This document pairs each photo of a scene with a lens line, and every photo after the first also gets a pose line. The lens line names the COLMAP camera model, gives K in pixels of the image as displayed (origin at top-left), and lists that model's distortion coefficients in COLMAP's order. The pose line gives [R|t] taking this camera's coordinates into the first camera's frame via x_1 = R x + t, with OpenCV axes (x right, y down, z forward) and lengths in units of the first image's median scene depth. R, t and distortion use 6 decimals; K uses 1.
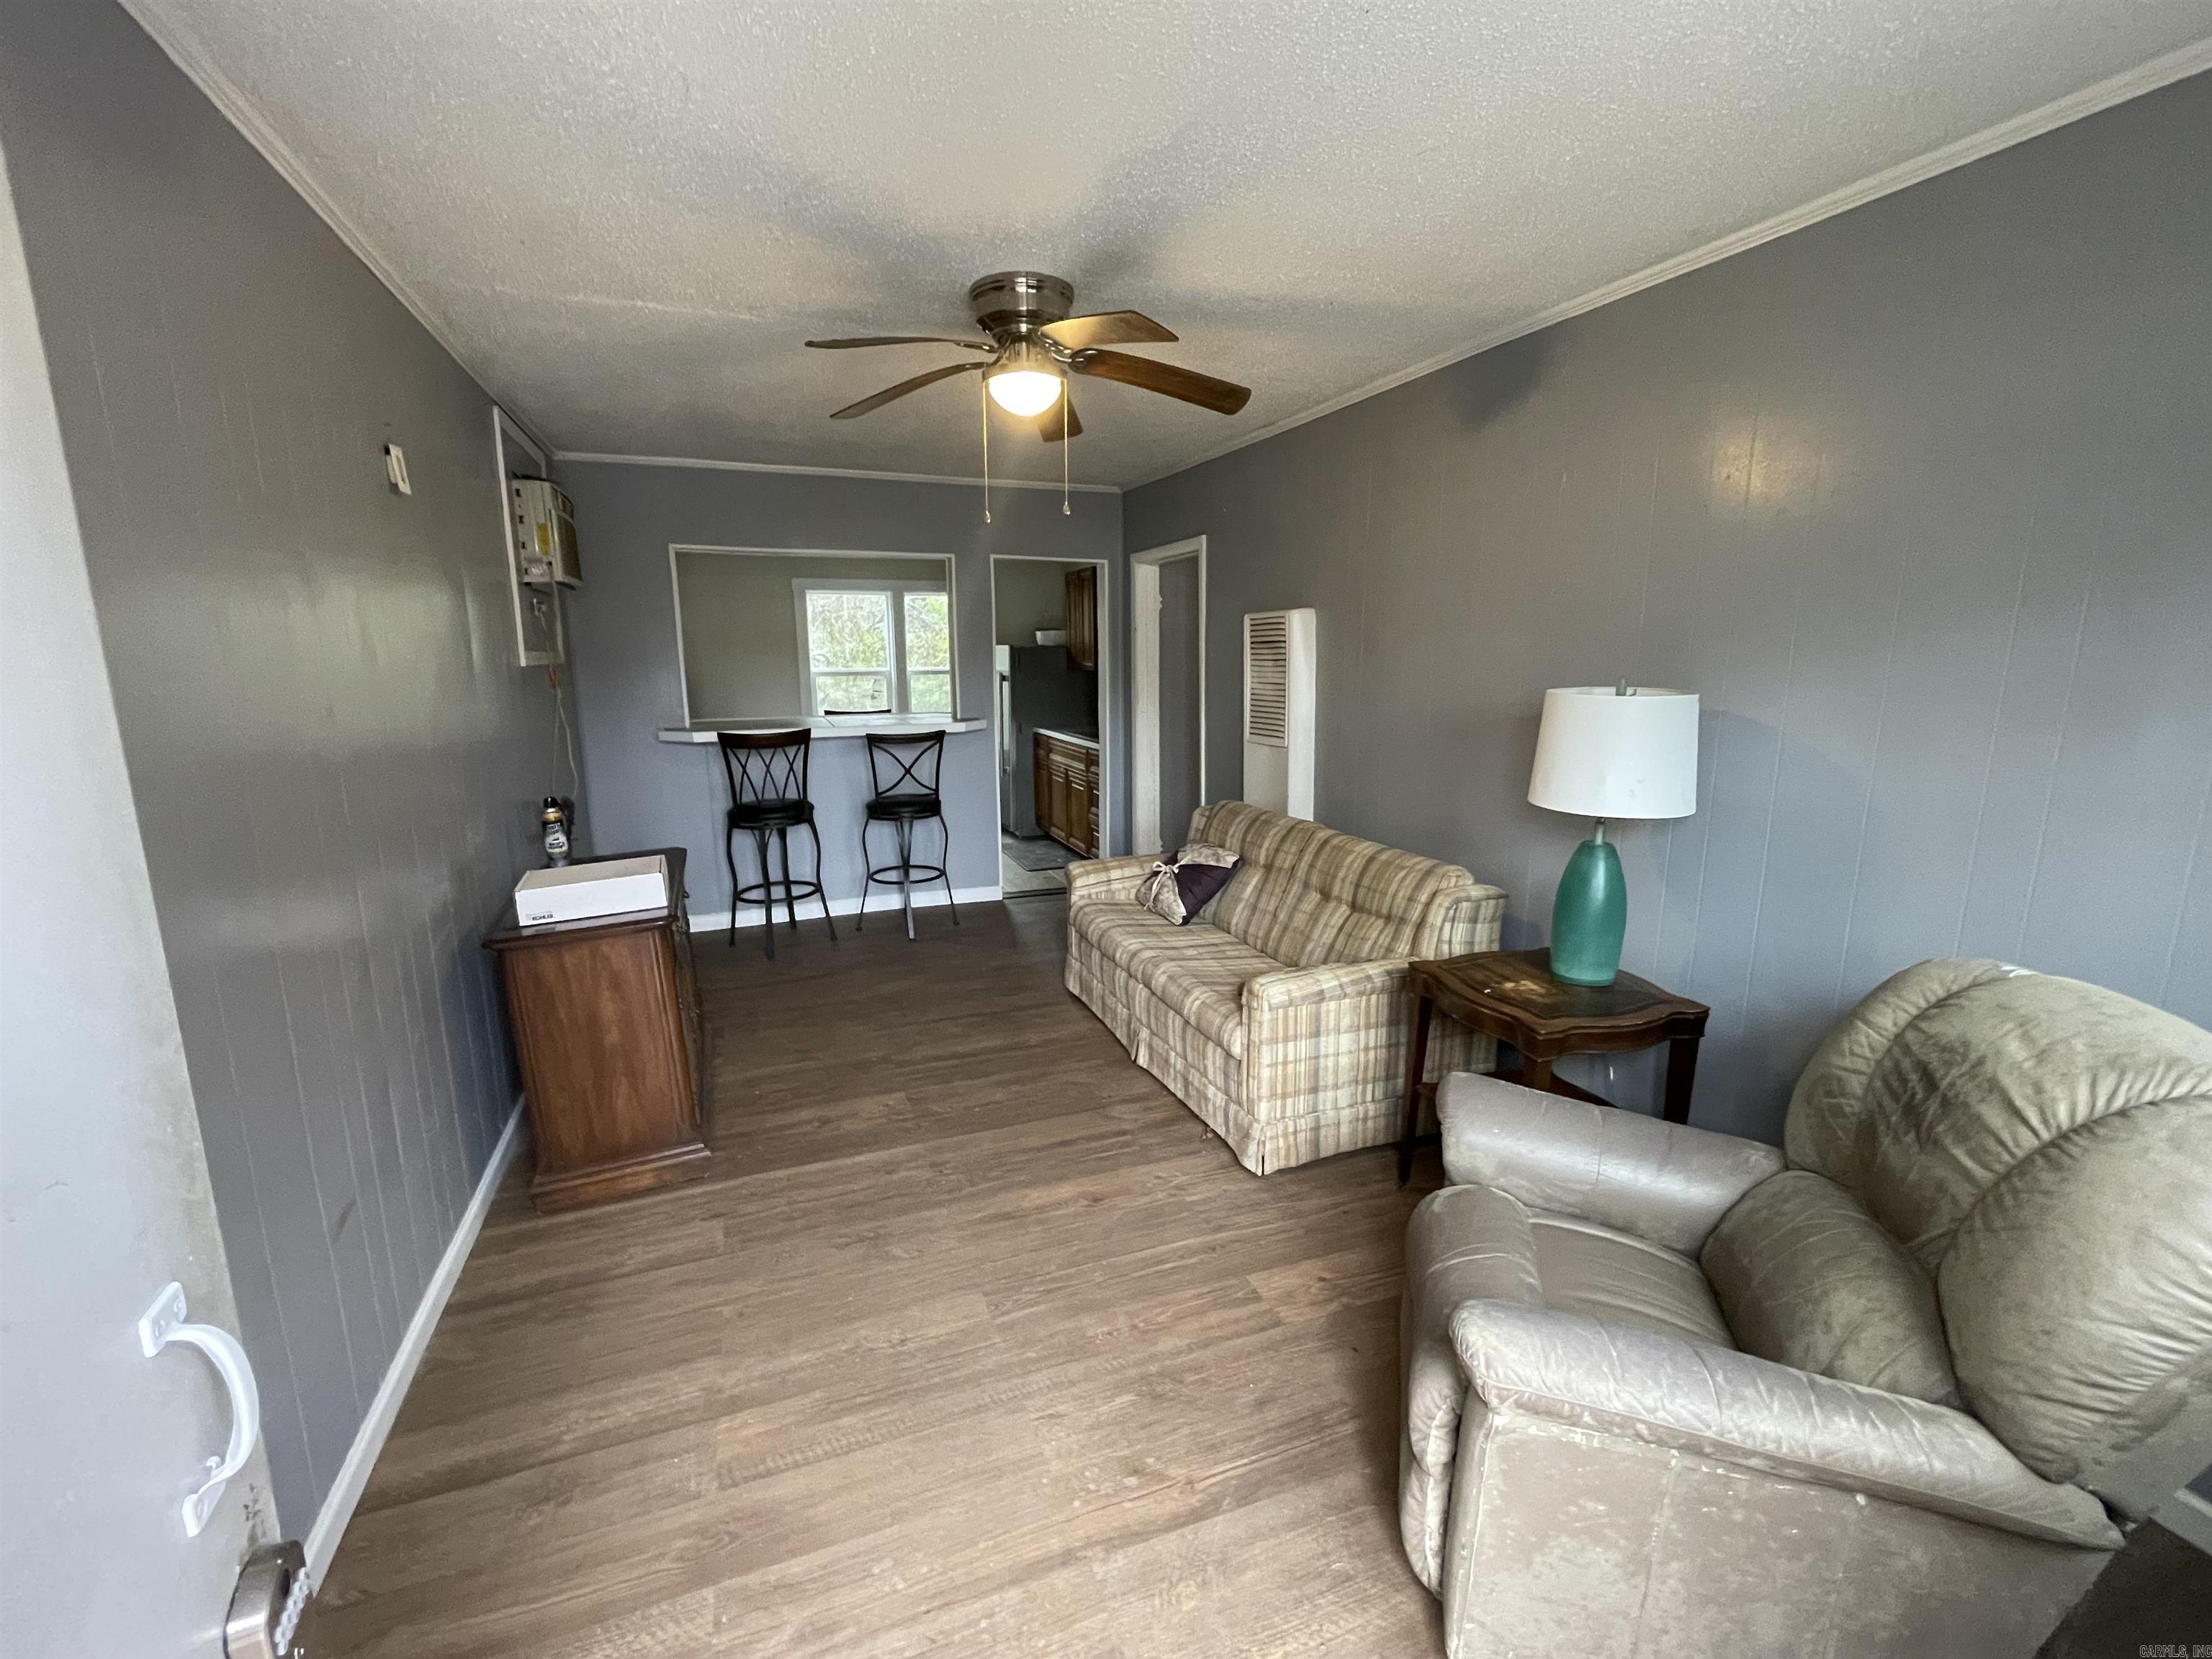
lens RADIAL K [[969.9, 0, 1112.6], [0, 969.9, 830.6], [0, 0, 1]] dist [0.002477, -0.000066]
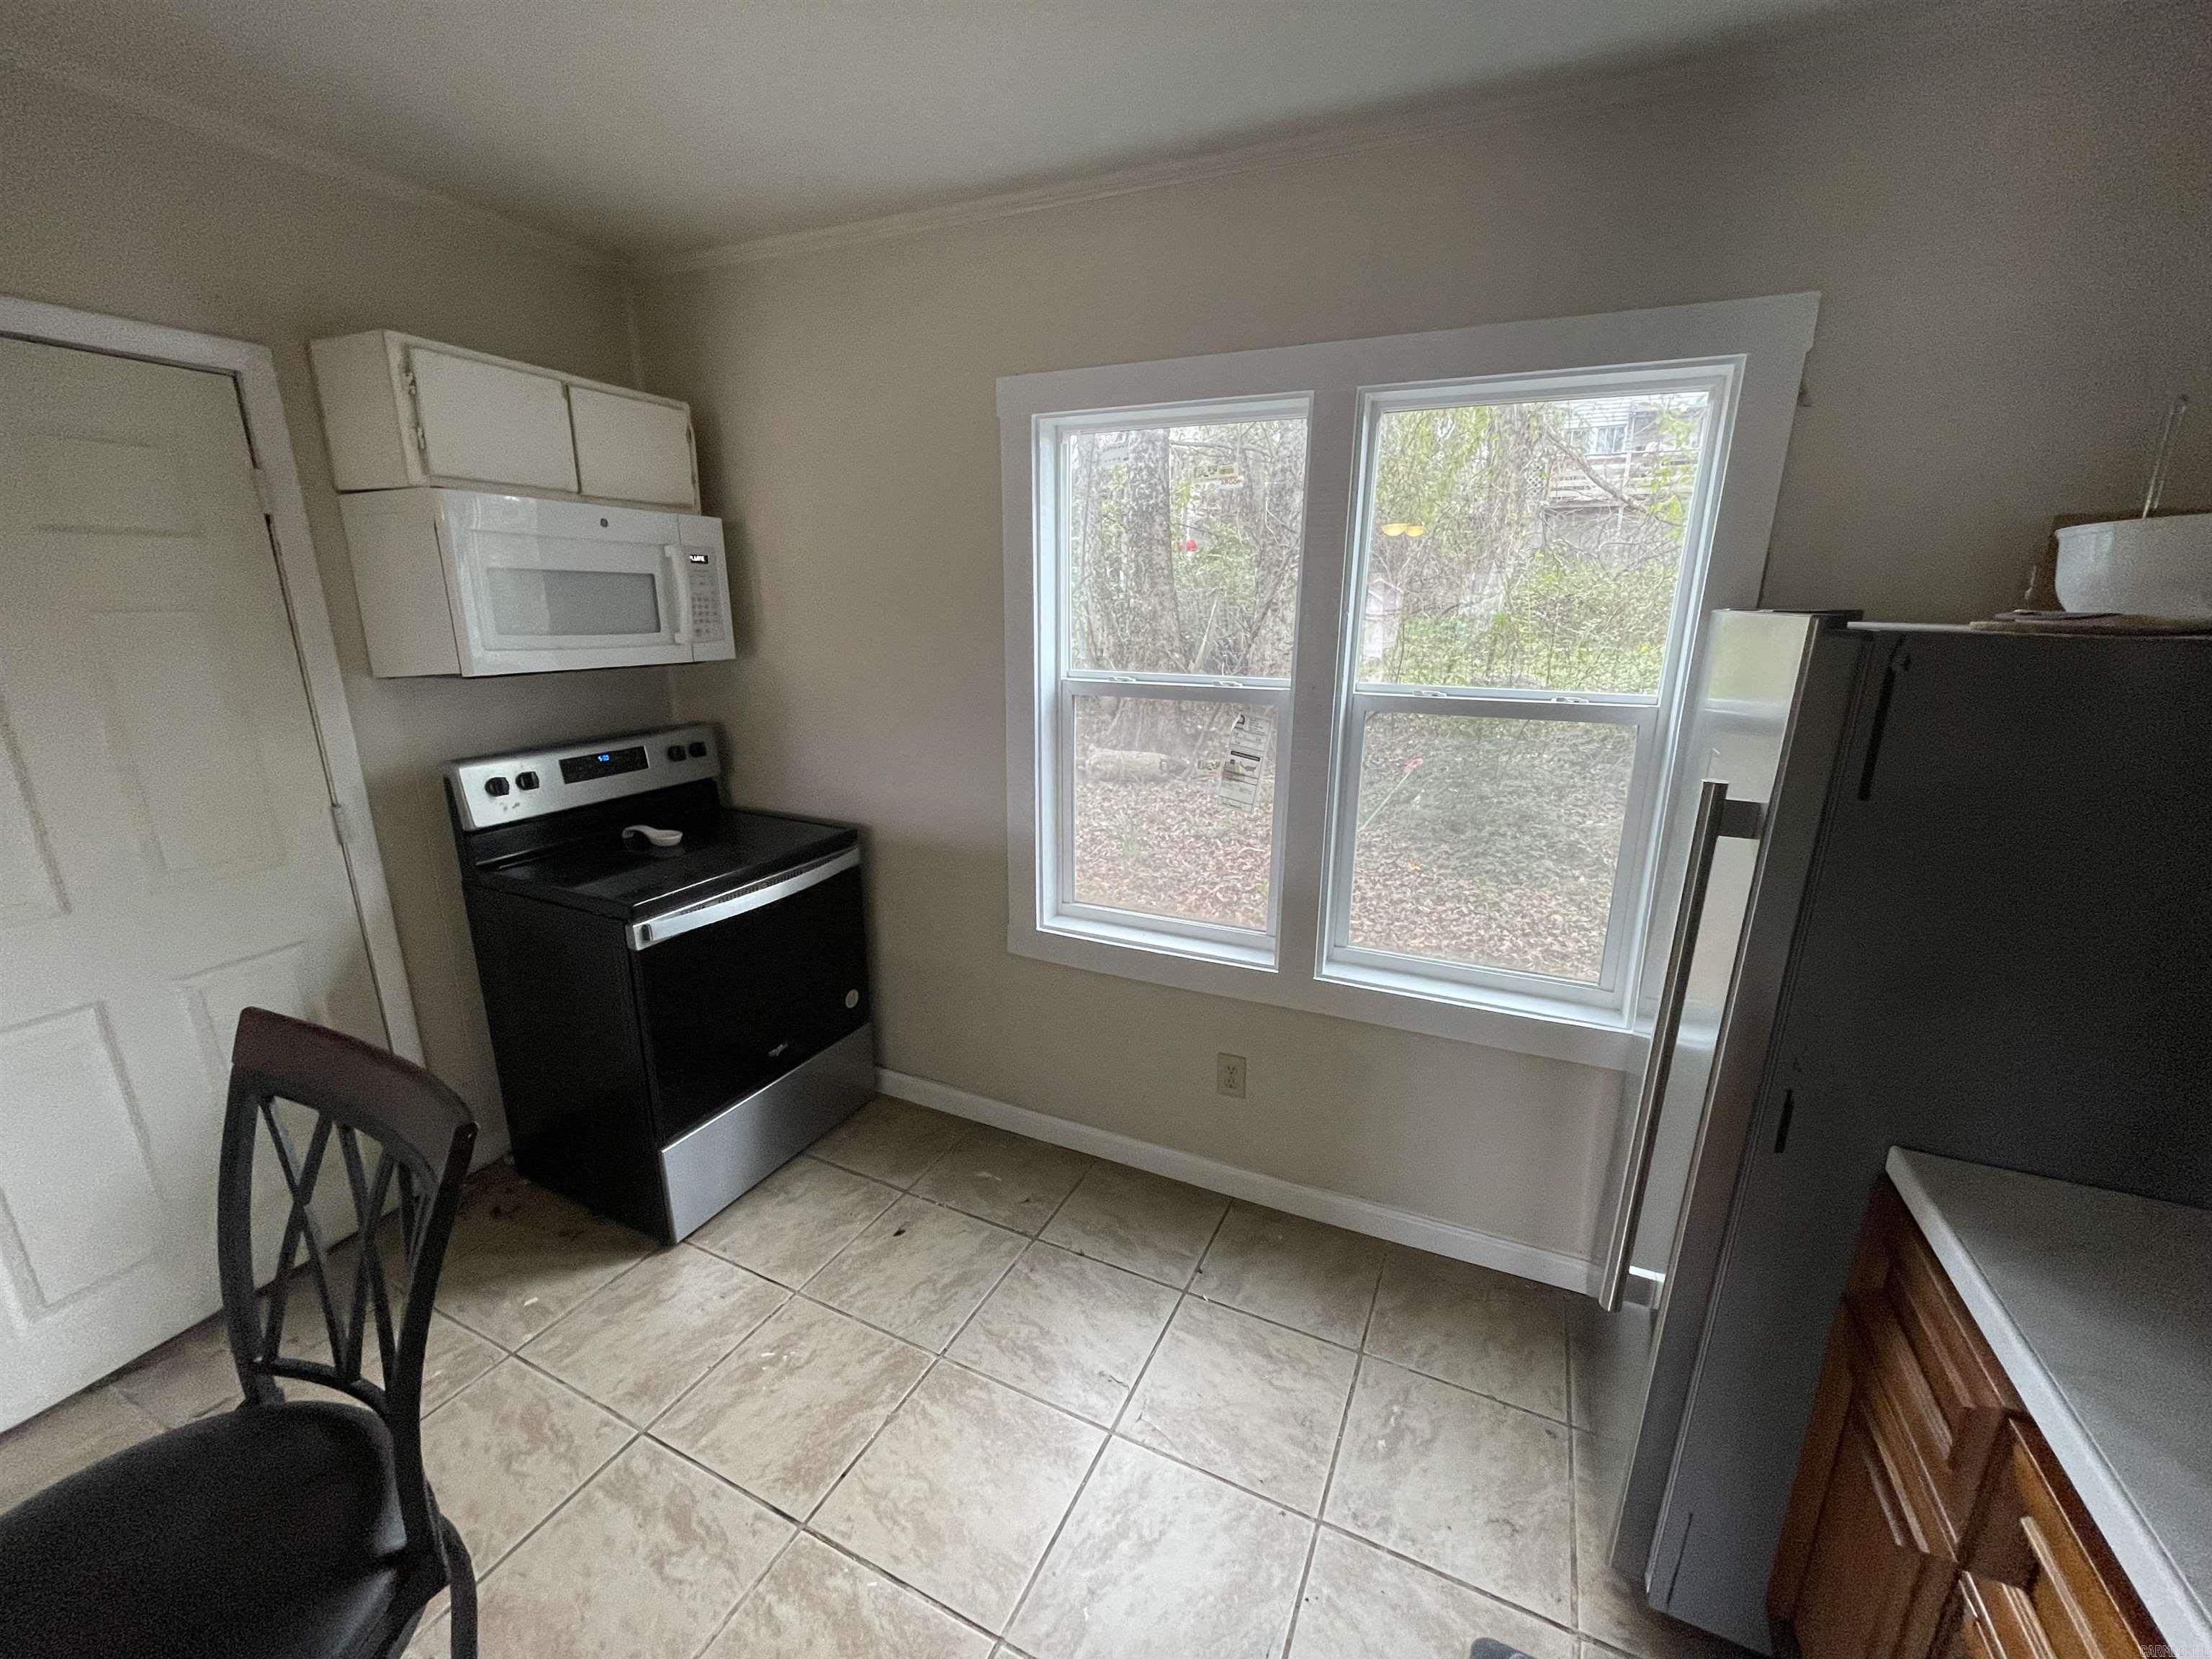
lens RADIAL K [[896.2, 0, 1105.1], [0, 896.2, 836.6], [0, 0, 1]] dist [0.000491, 0.000172]
pose [[0.688282, 0.193548, -0.699147, -0.075796], [-0.138792, 0.981082, 0.134962, -0.156594], [0.712042, 0.004145, 0.702124, 0.798528]]
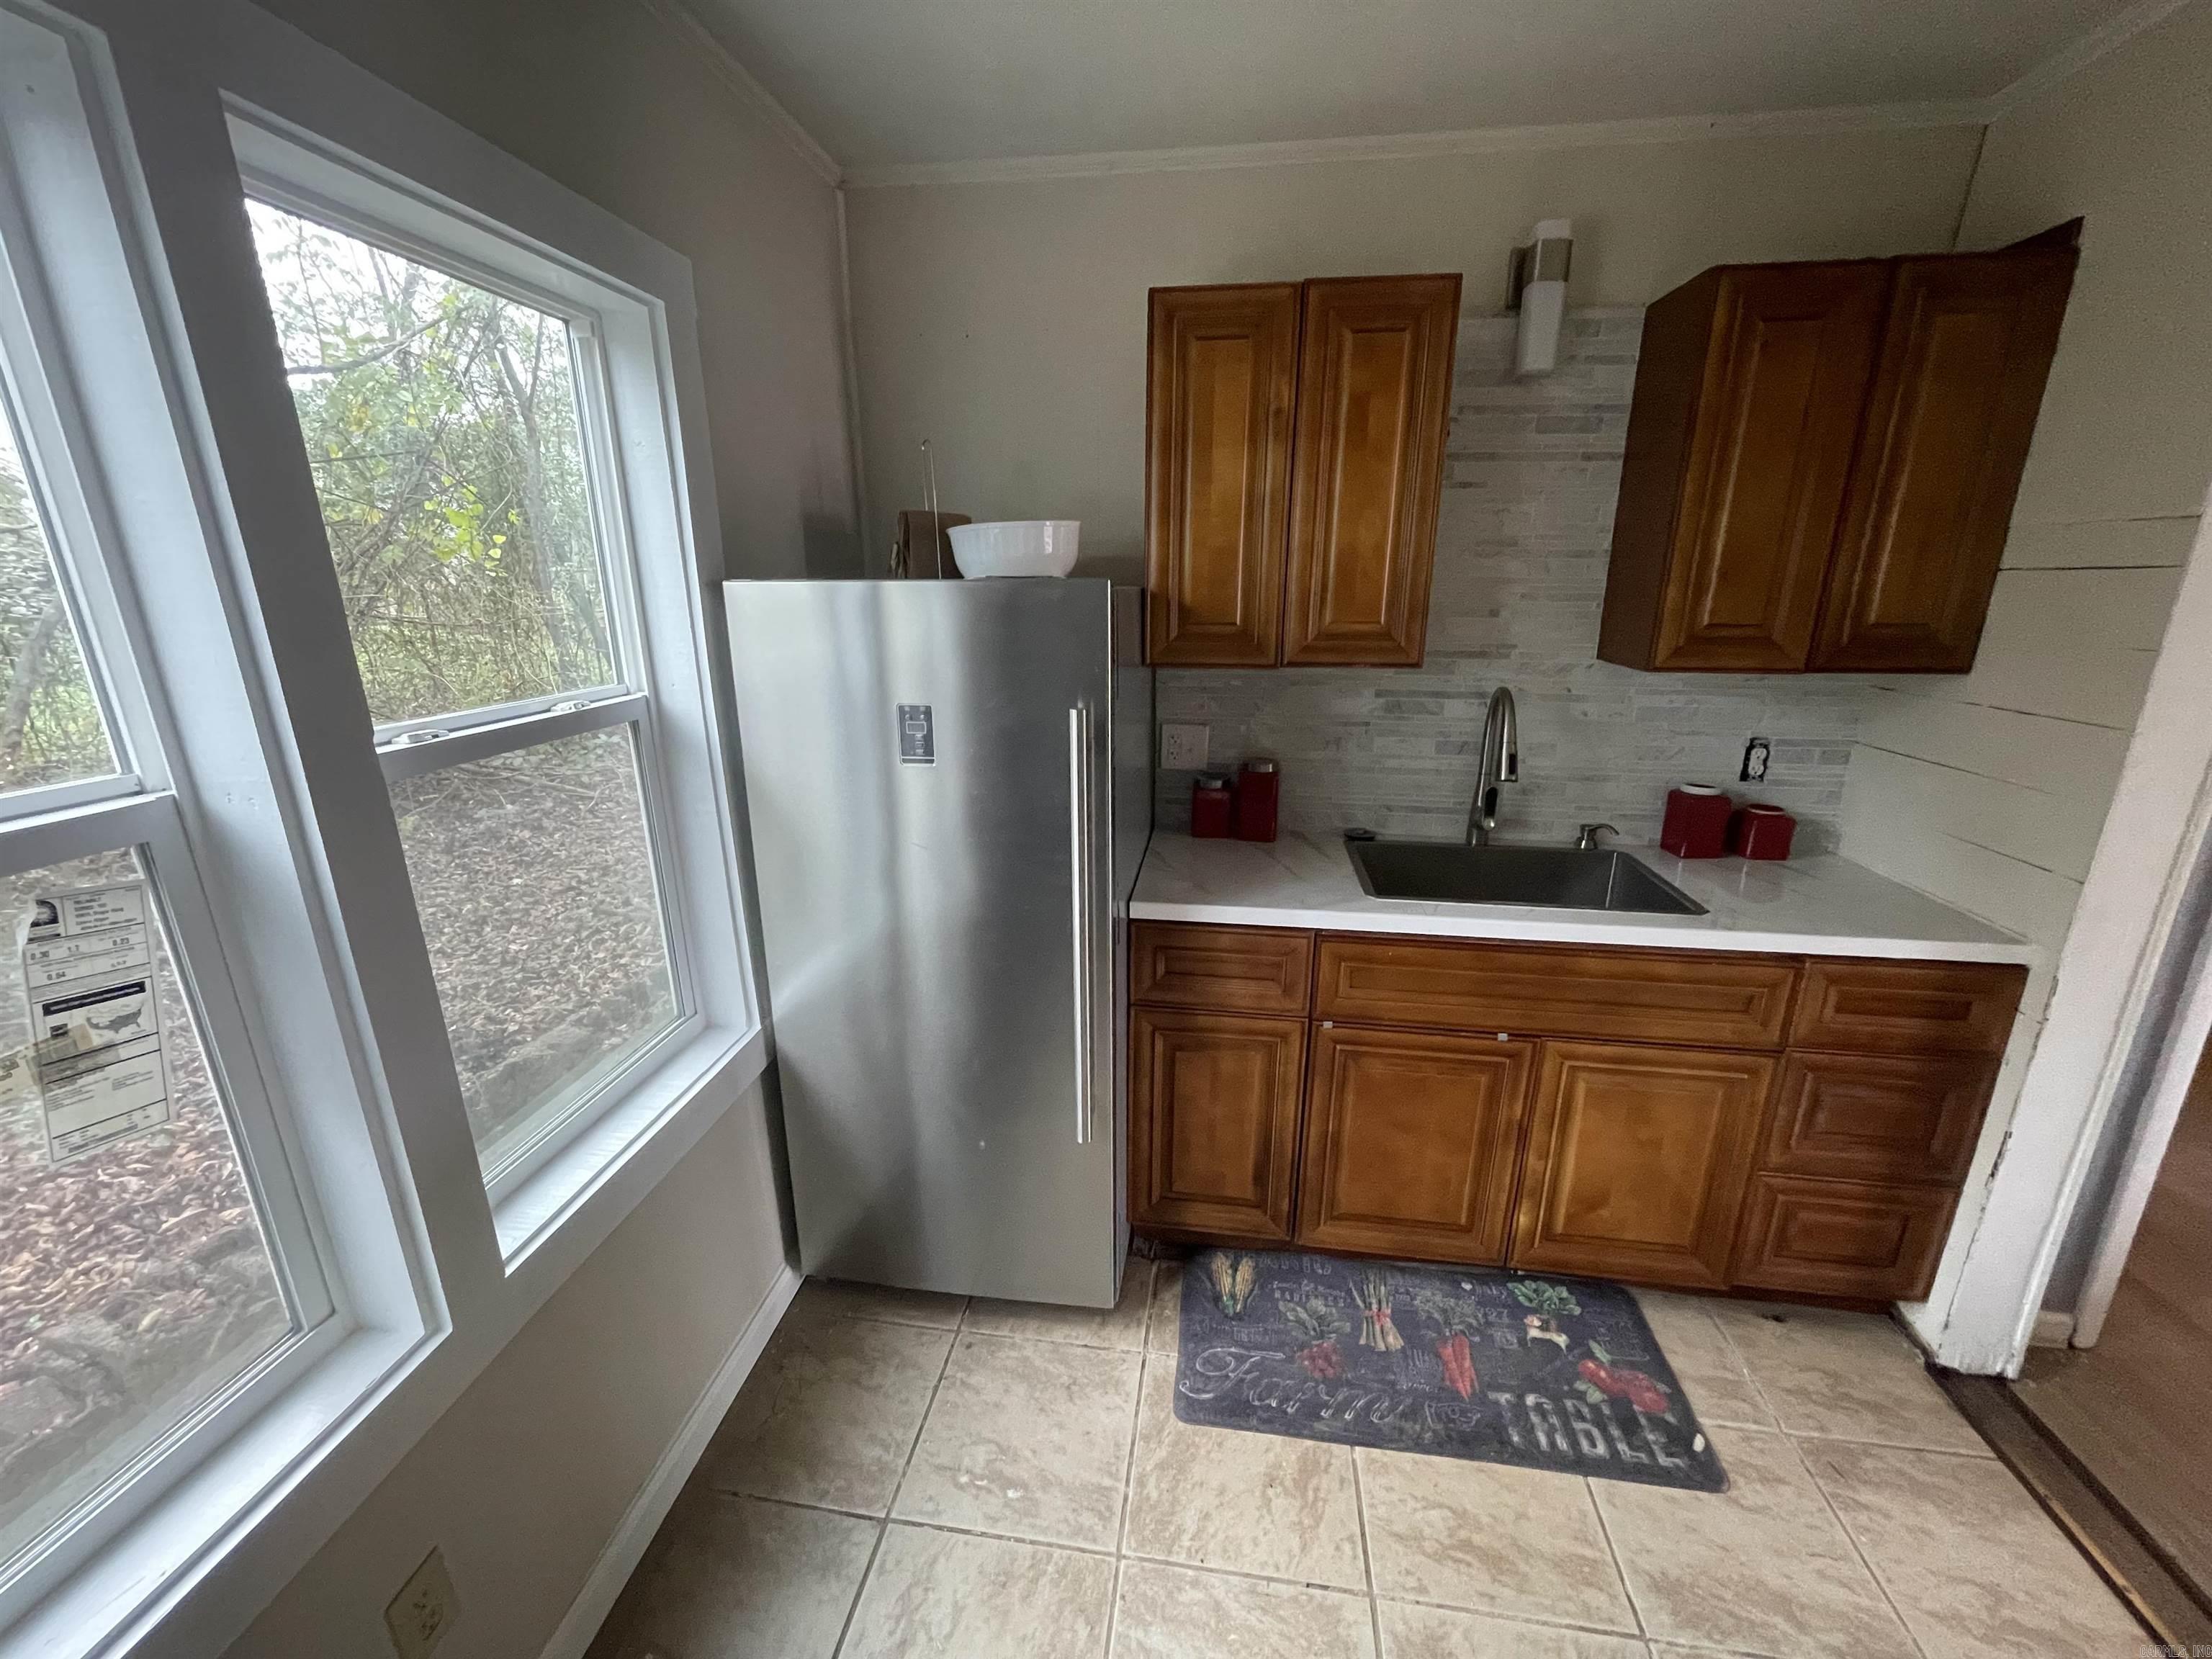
lens RADIAL K [[896.2, 0, 1103.4], [0, 896.2, 833.4], [0, 0, 1]] dist [0.000491, 0.000172]
pose [[0.492627, -0.246476, 0.834607, -0.274791], [0.167590, 0.967970, 0.186941, -0.168276], [-0.853951, 0.047779, 0.518155, 0.872175]]
